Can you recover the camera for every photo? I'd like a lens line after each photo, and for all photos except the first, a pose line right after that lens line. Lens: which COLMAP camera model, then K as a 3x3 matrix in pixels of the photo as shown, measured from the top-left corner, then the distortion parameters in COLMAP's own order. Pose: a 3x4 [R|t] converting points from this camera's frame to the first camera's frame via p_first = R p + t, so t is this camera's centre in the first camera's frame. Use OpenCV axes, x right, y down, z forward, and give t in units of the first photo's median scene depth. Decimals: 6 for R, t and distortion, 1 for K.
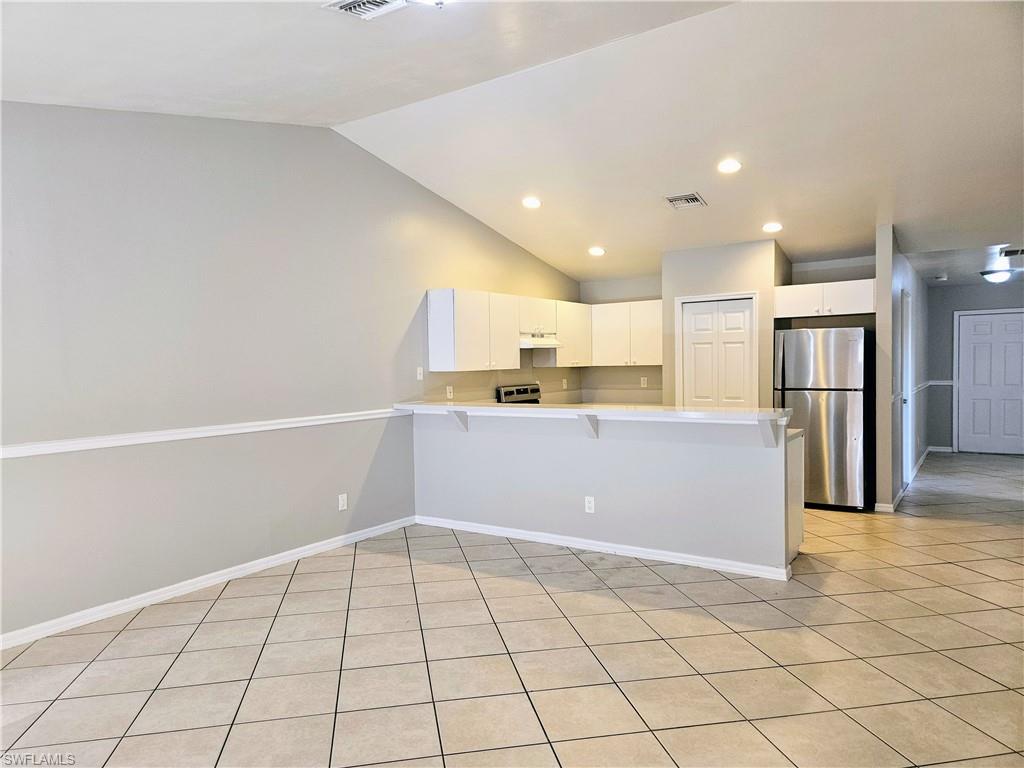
lens RADIAL K [[687.4, 0, 510.6], [0, 687.4, 383.0], [0, 0, 1]] dist [0.071300, -0.003825]
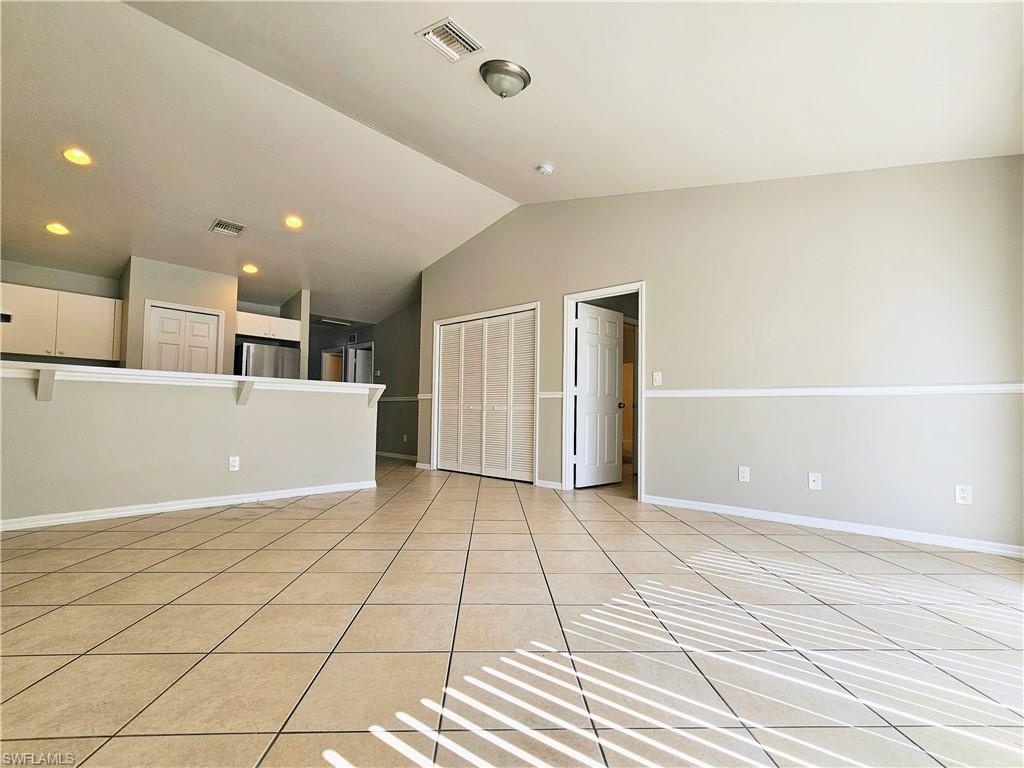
lens RADIAL K [[476.3, 0, 507.4], [0, 476.3, 395.2], [0, 0, 1]] dist [0.002496, 0.002973]
pose [[0.141552, 0.061123, 0.988042, -0.459273], [0.007026, 0.998005, -0.062746, 0.088835], [-0.989906, 0.015823, 0.140840, 0.339022]]
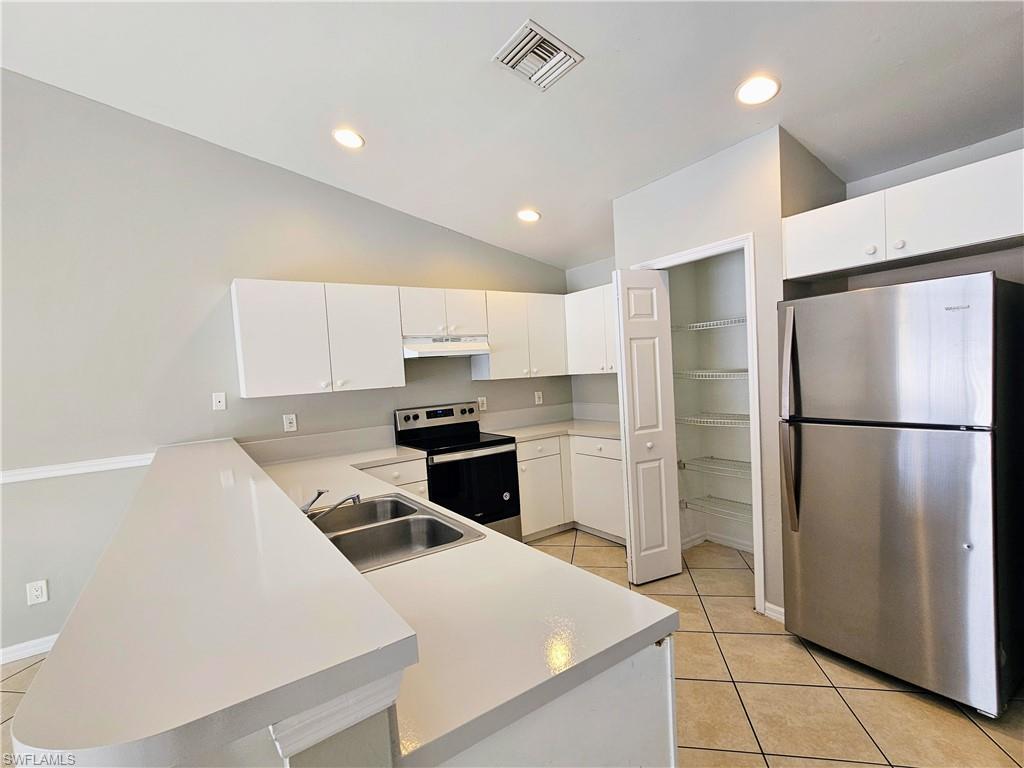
lens RADIAL K [[476.3, 0, 519.1], [0, 476.3, 393.3], [0, 0, 1]] dist [0.002496, 0.002973]
pose [[0.930255, -0.018327, -0.366456, 0.321211], [0.030505, 0.999157, 0.027467, -0.024343], [0.365644, -0.036730, 0.930030, 0.588768]]
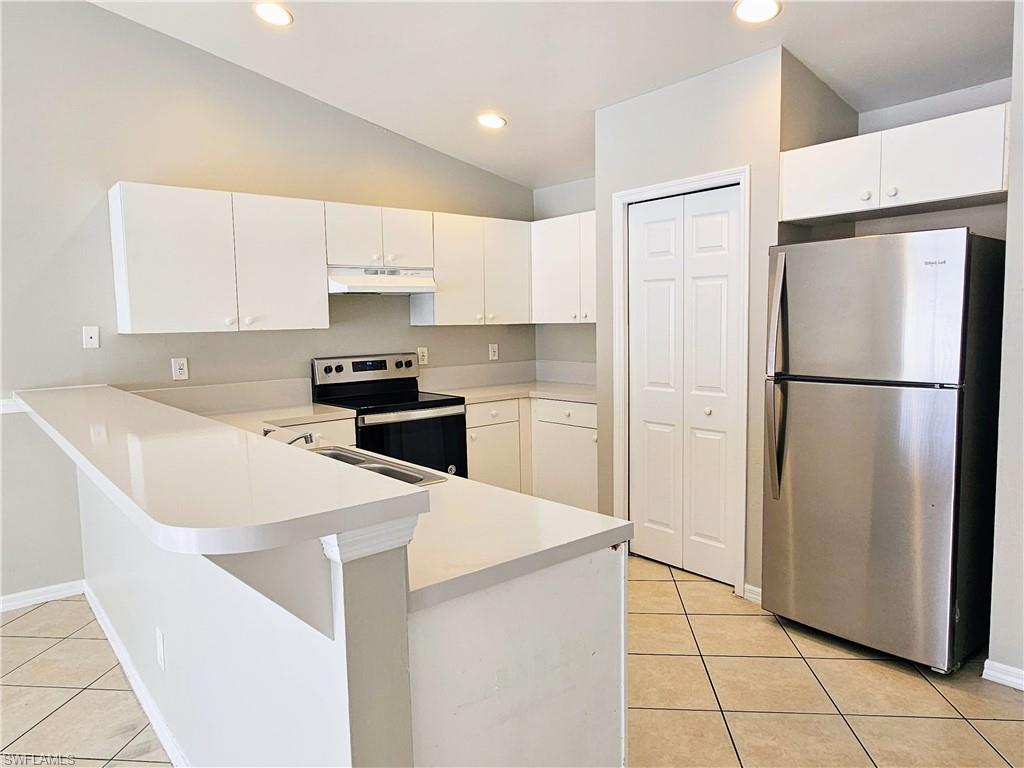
lens RADIAL K [[672.8, 0, 515.0], [0, 672.8, 382.7], [0, 0, 1]] dist [0.003118, 0.001467]
pose [[0.958551, 0.026688, -0.283669, 0.336908], [-0.007531, 0.997629, 0.068411, -0.015551], [0.284822, -0.063439, 0.956479, 0.511139]]
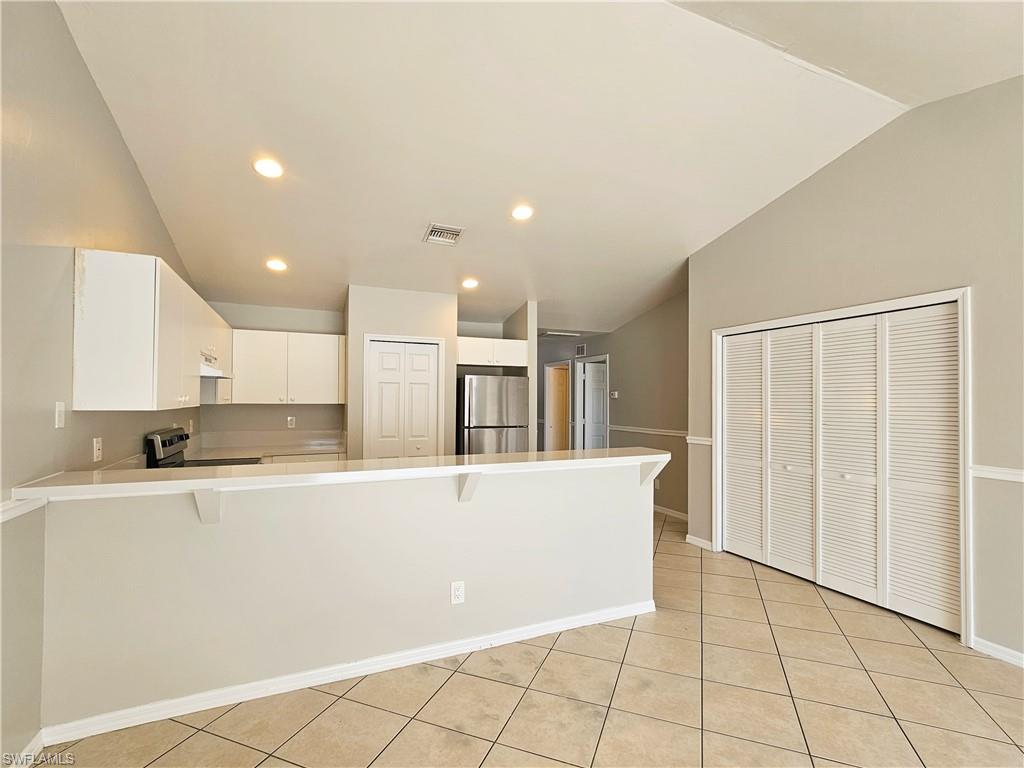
lens RADIAL K [[476.3, 0, 510.4], [0, 476.3, 396.7], [0, 0, 1]] dist [0.002496, 0.002973]
pose [[0.528909, 0.028579, 0.848197, -0.225586], [0.007167, 0.999247, -0.038137, -0.010603], [-0.848649, 0.026250, 0.528305, 0.515820]]
